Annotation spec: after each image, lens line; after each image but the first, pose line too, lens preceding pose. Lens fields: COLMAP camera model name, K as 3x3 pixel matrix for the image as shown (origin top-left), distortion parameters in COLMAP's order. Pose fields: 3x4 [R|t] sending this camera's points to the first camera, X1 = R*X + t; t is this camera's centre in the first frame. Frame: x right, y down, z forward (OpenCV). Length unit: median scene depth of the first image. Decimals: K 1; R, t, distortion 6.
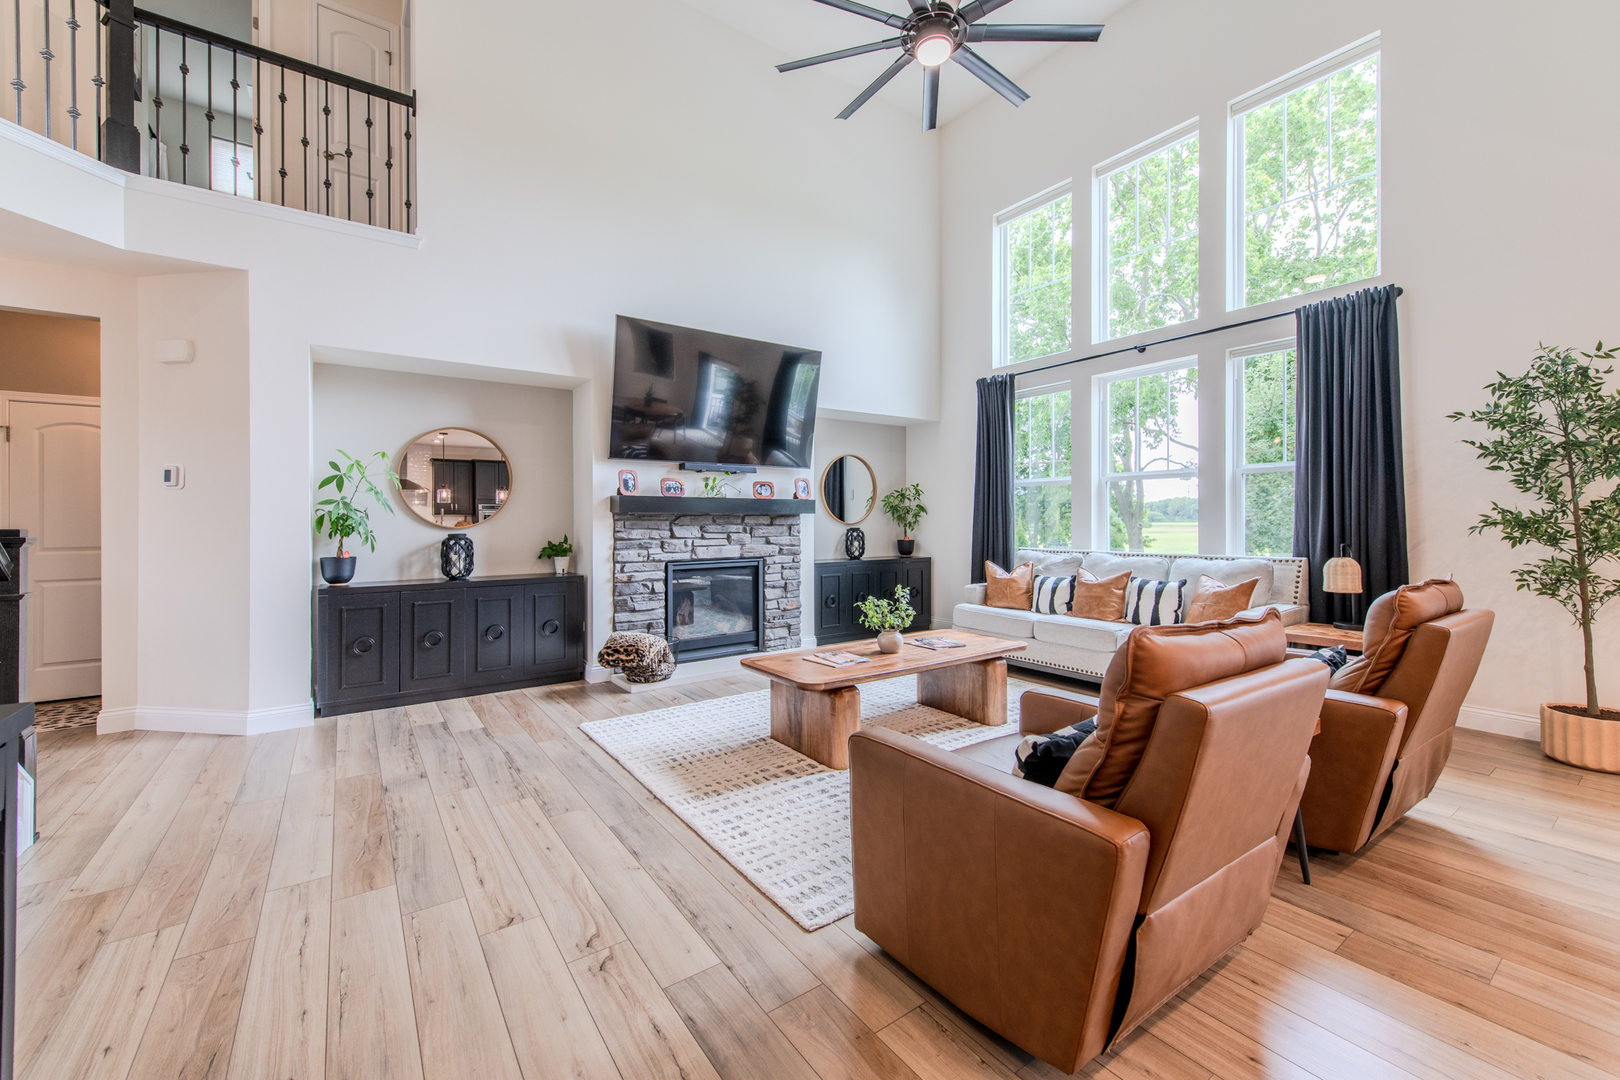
lens RADIAL K [[659.4, 0, 782.7], [0, 659.4, 516.6], [0, 0, 1]] dist [0.001465, -0.000038]
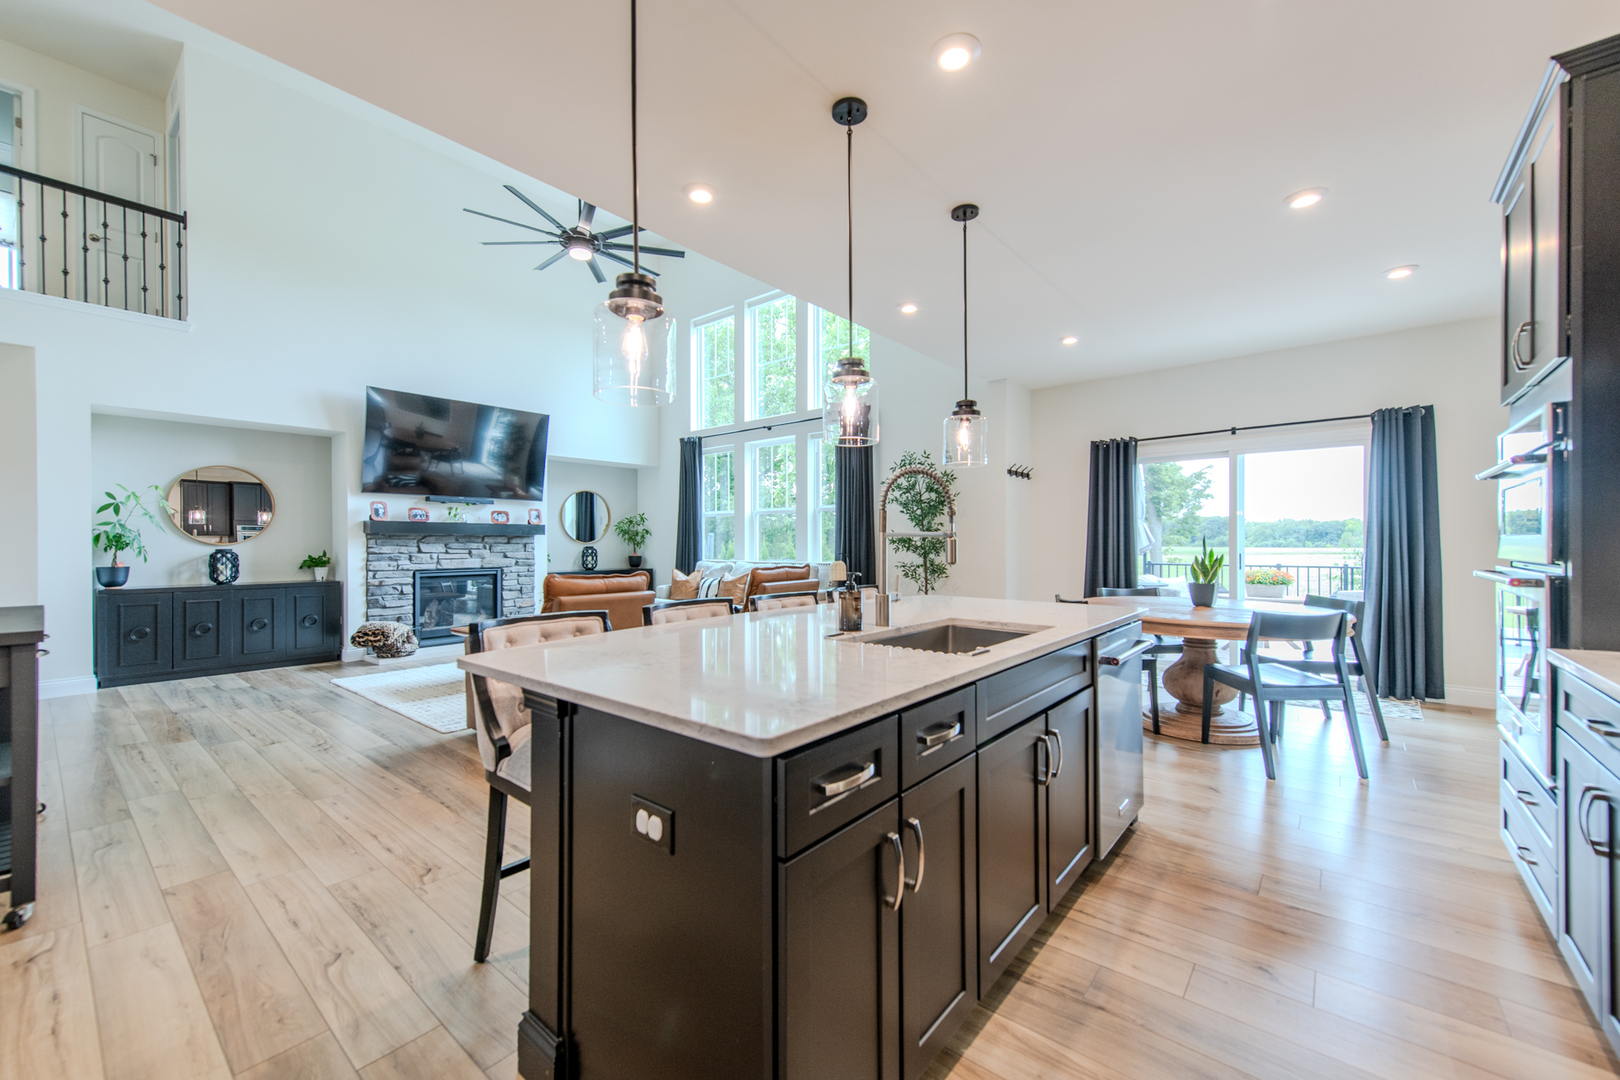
lens RADIAL K [[653.9, 0, 815.0], [0, 653.9, 544.9], [0, 0, 1]] dist [-0.001360, -0.000466]
pose [[0.955659, 0.000107, 0.294474, 0.217418], [-0.002117, 0.999977, 0.006509, 0.006804], [-0.294467, -0.006843, 0.955637, -0.518443]]
